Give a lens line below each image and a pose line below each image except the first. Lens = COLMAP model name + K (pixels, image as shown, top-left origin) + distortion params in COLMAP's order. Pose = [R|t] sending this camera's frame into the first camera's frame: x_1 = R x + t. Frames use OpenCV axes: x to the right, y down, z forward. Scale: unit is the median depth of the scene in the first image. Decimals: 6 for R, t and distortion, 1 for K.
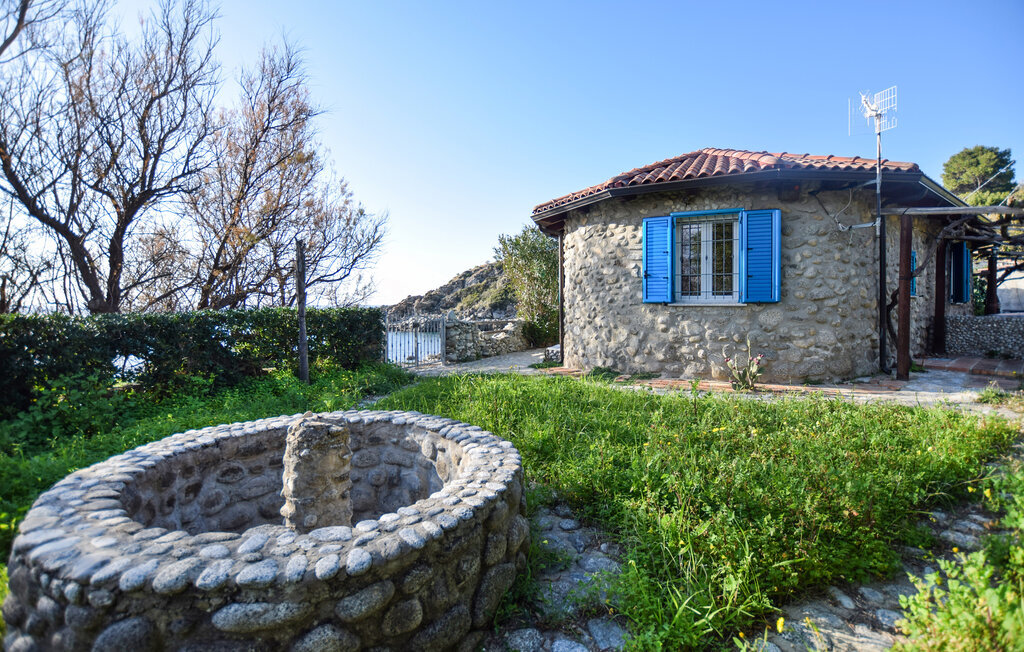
lens RADIAL K [[460.1, 0, 501.5], [0, 460.1, 312.4], [0, 0, 1]] dist [-0.031053, 0.000768]
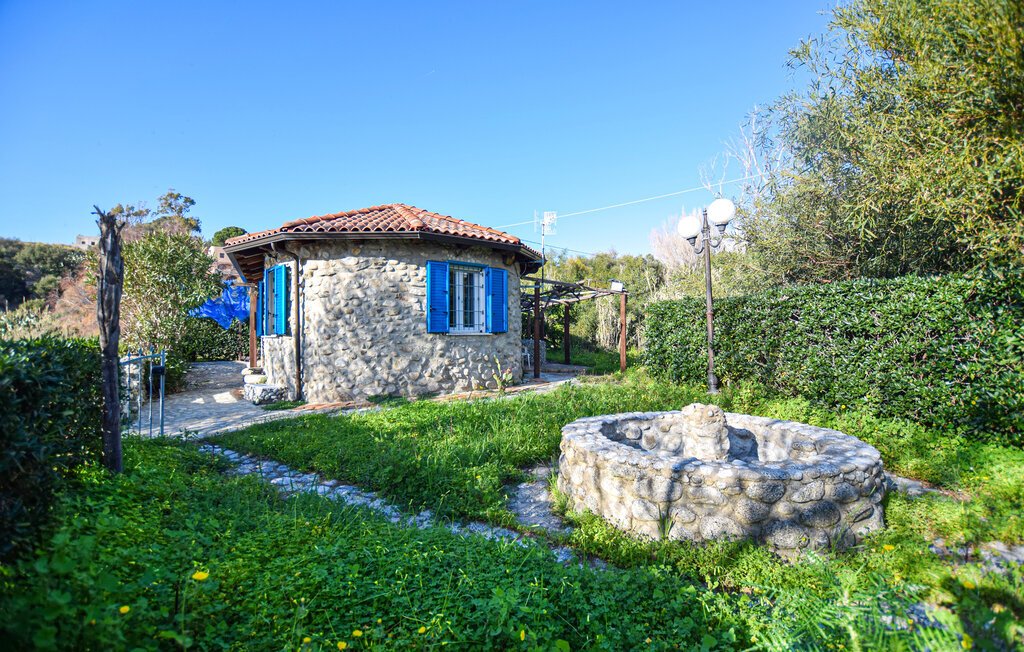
lens RADIAL K [[460.1, 0, 501.5], [0, 460.1, 312.4], [0, 0, 1]] dist [-0.031053, 0.000768]
pose [[0.412725, 0.038486, 0.910042, -0.656758], [0.022750, 0.998360, -0.052539, -0.006882], [-0.910572, 0.042387, 0.411172, 0.337354]]
